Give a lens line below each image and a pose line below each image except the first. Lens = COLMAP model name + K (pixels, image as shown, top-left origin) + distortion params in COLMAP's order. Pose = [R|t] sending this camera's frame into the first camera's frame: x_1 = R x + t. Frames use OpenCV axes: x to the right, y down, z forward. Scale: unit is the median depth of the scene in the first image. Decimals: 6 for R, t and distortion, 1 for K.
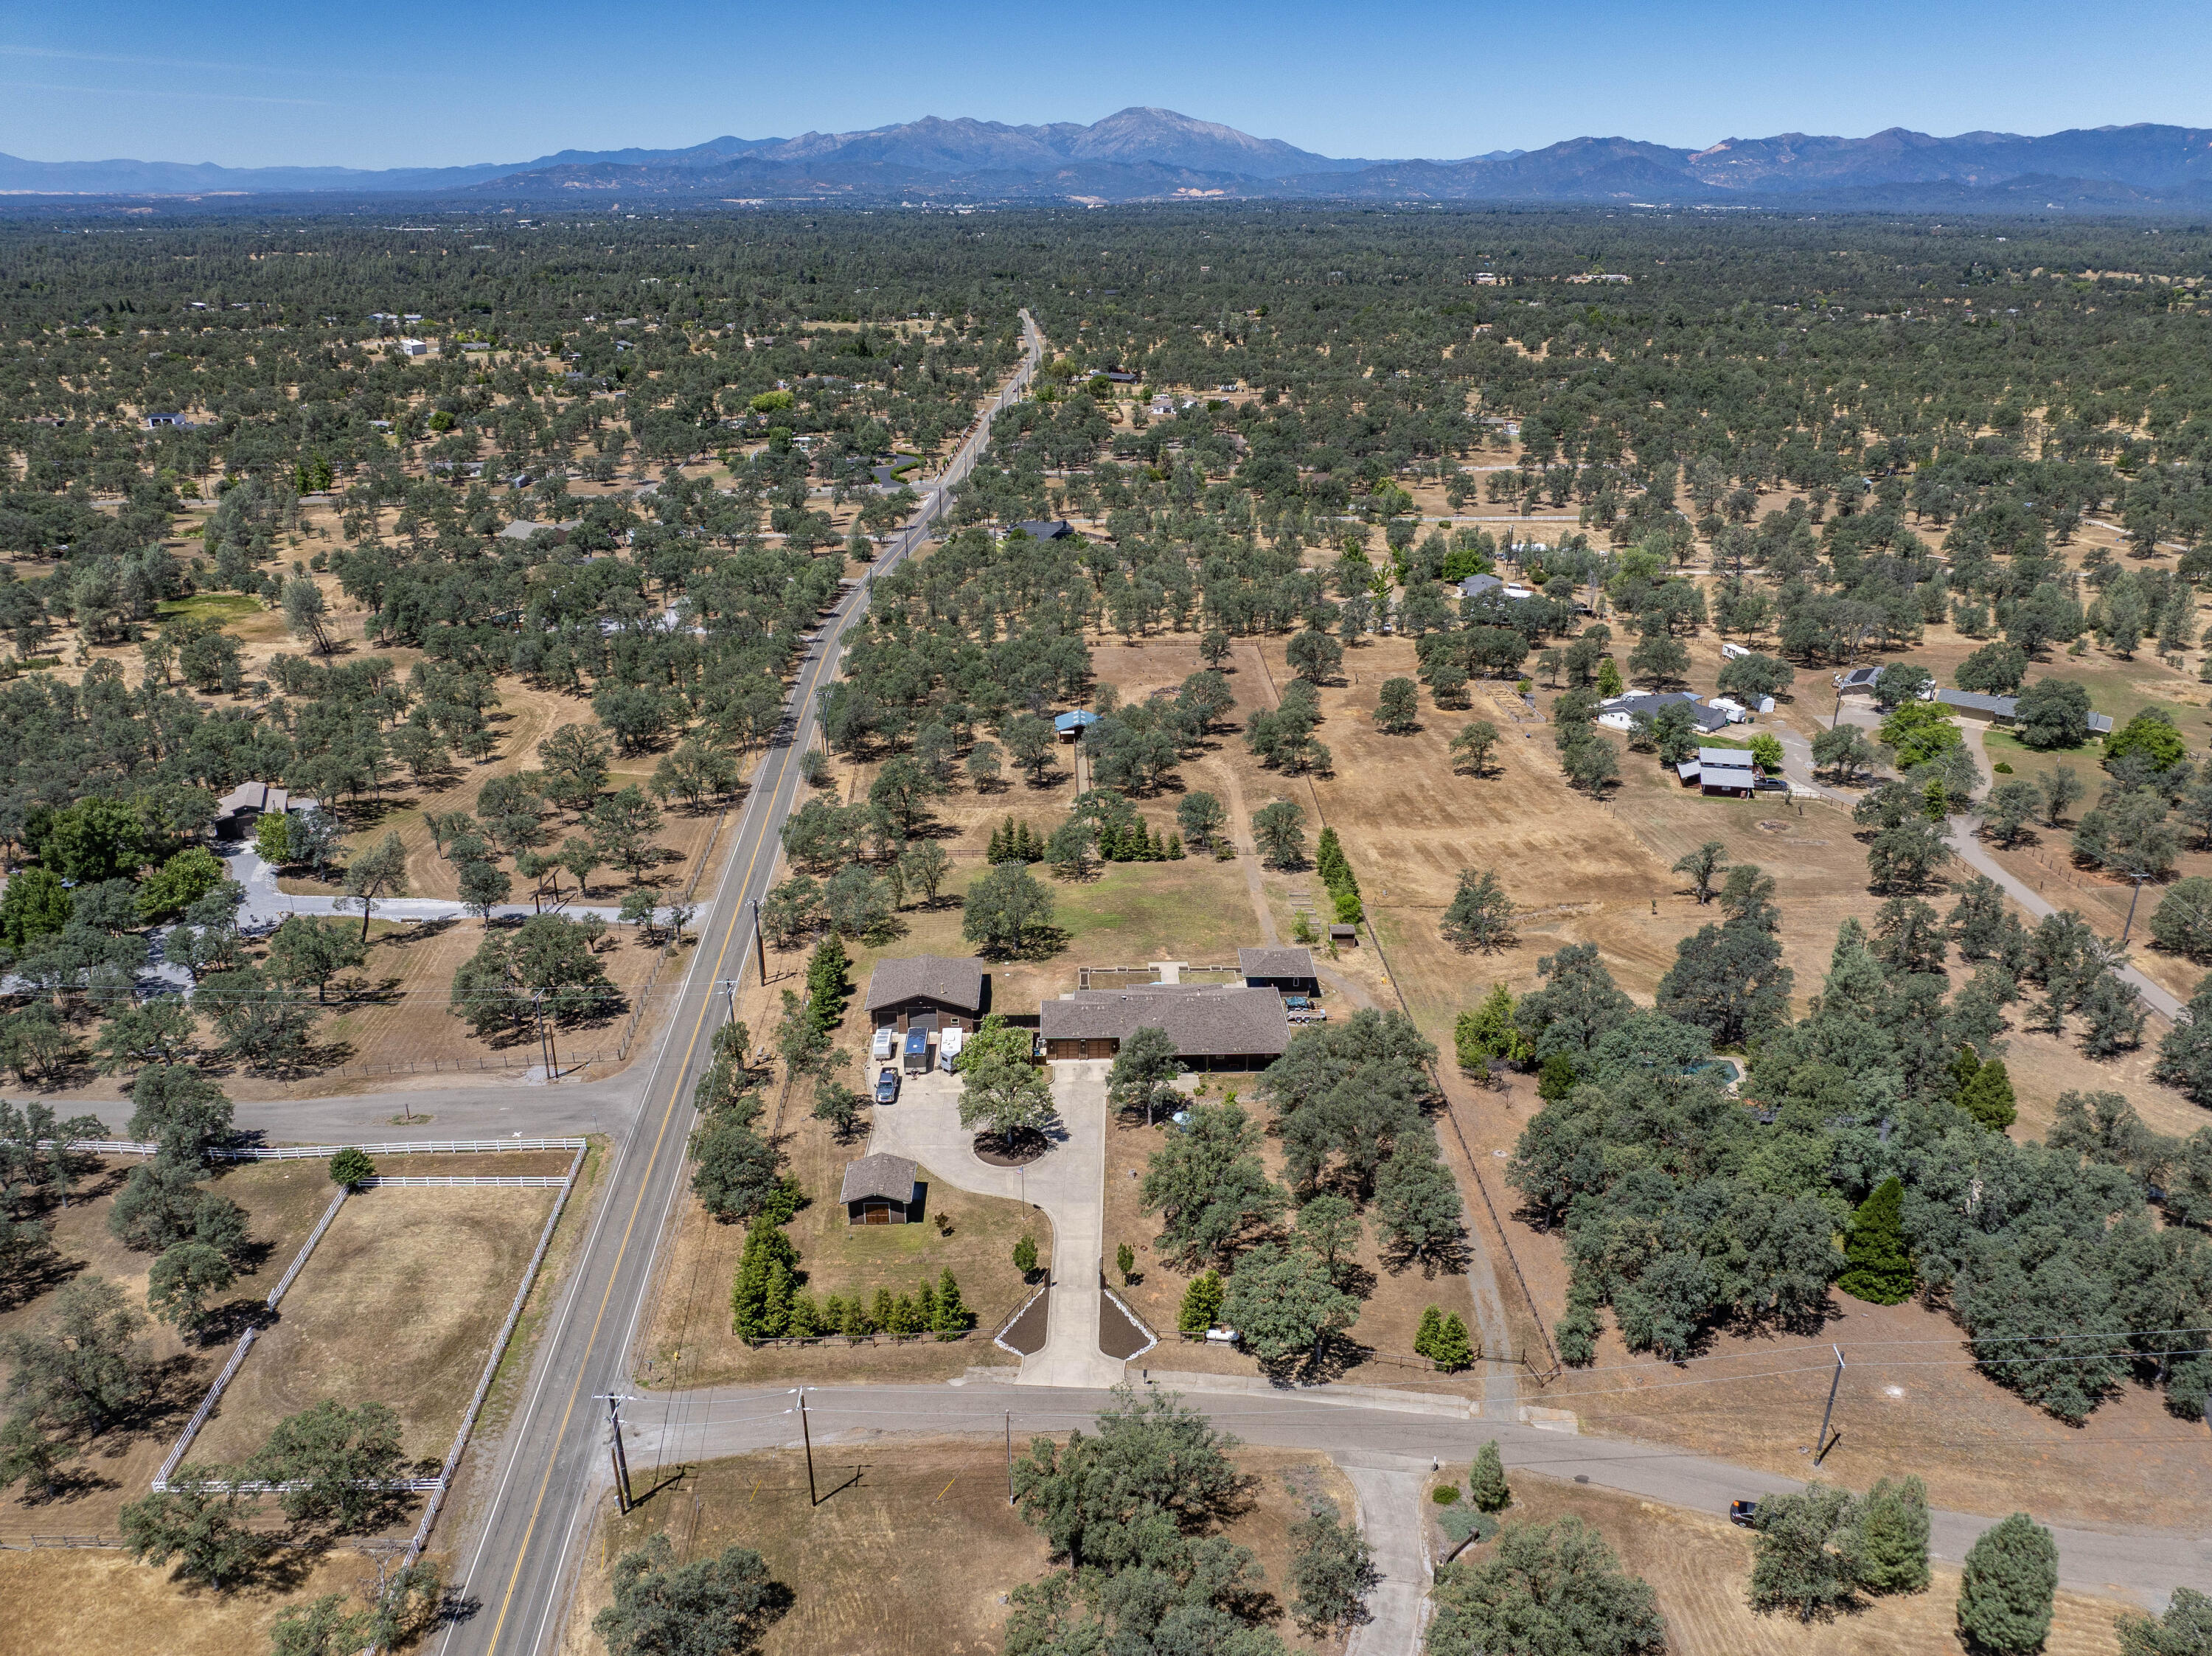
lens RADIAL K [[1579.9, 0, 1099.1], [0, 1579.9, 827.0], [0, 0, 1]] dist [-0.062062, 0.040212]
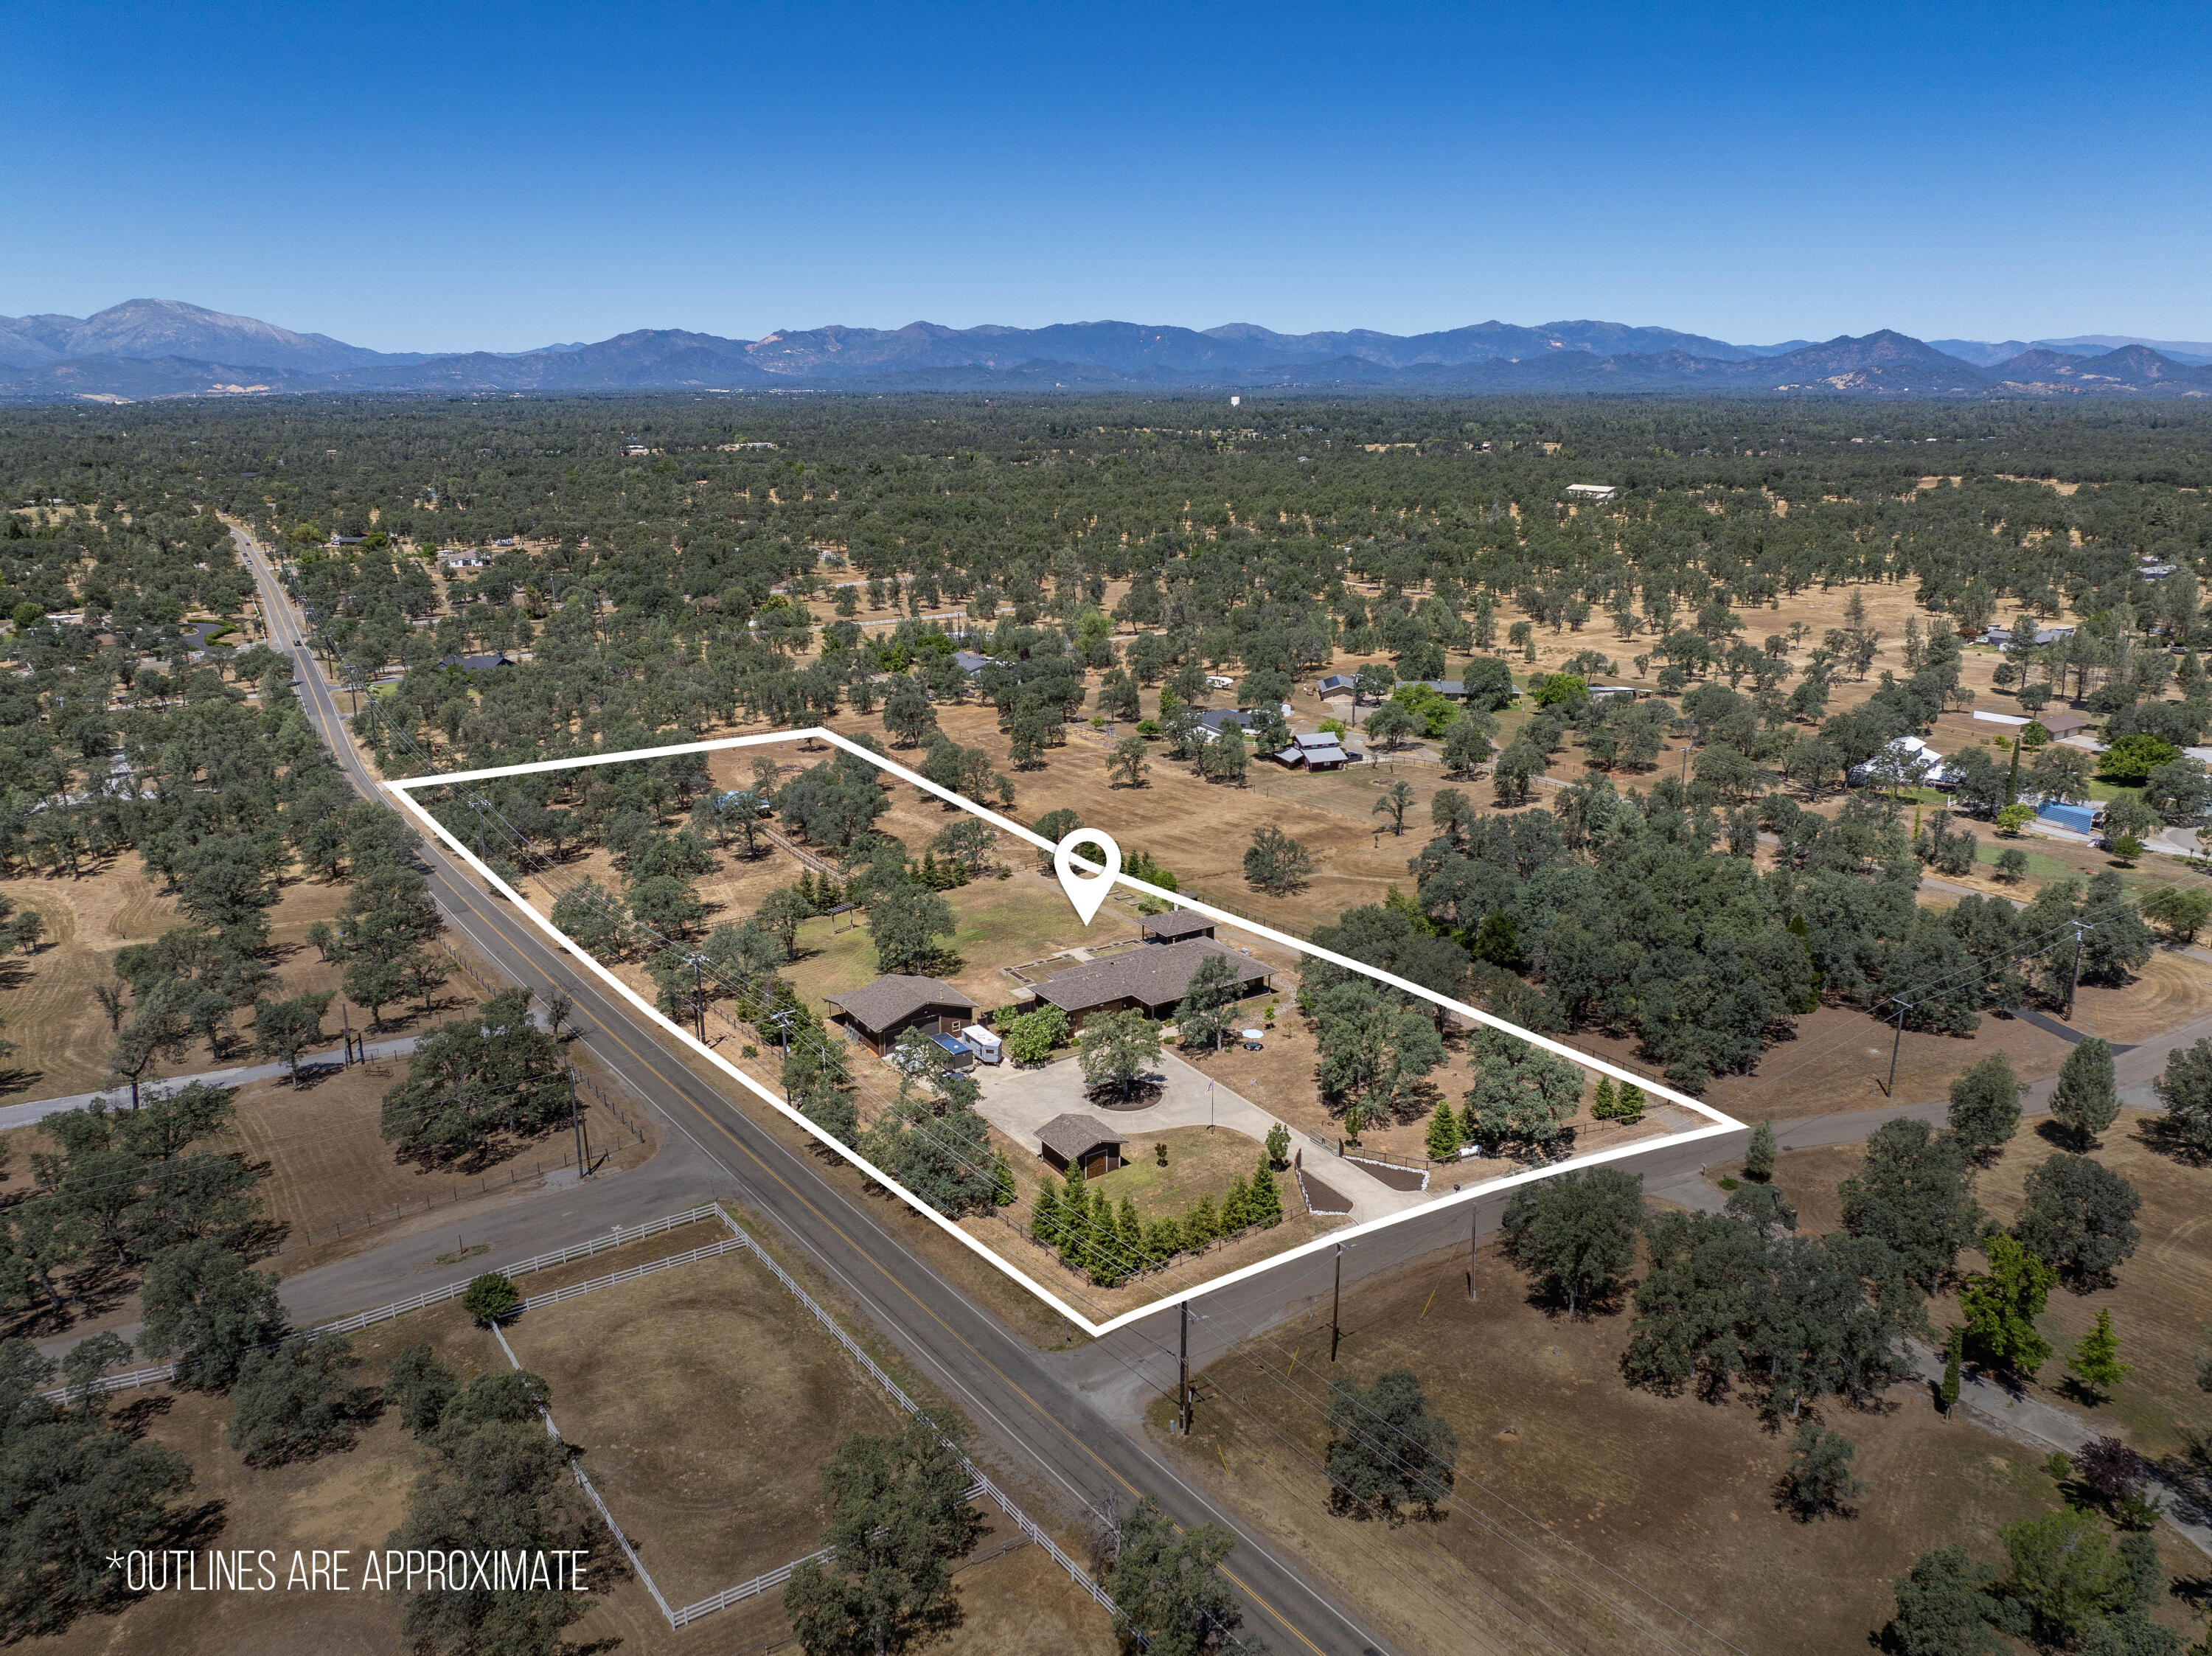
lens RADIAL K [[1579.9, 0, 1100.3], [0, 1579.9, 832.6], [0, 0, 1]] dist [-0.062062, 0.040212]
pose [[0.844395, -0.146791, 0.515218, -0.351315], [0.202323, 0.977885, -0.052979, 0.052173], [-0.496047, 0.148976, 0.855420, 0.063065]]
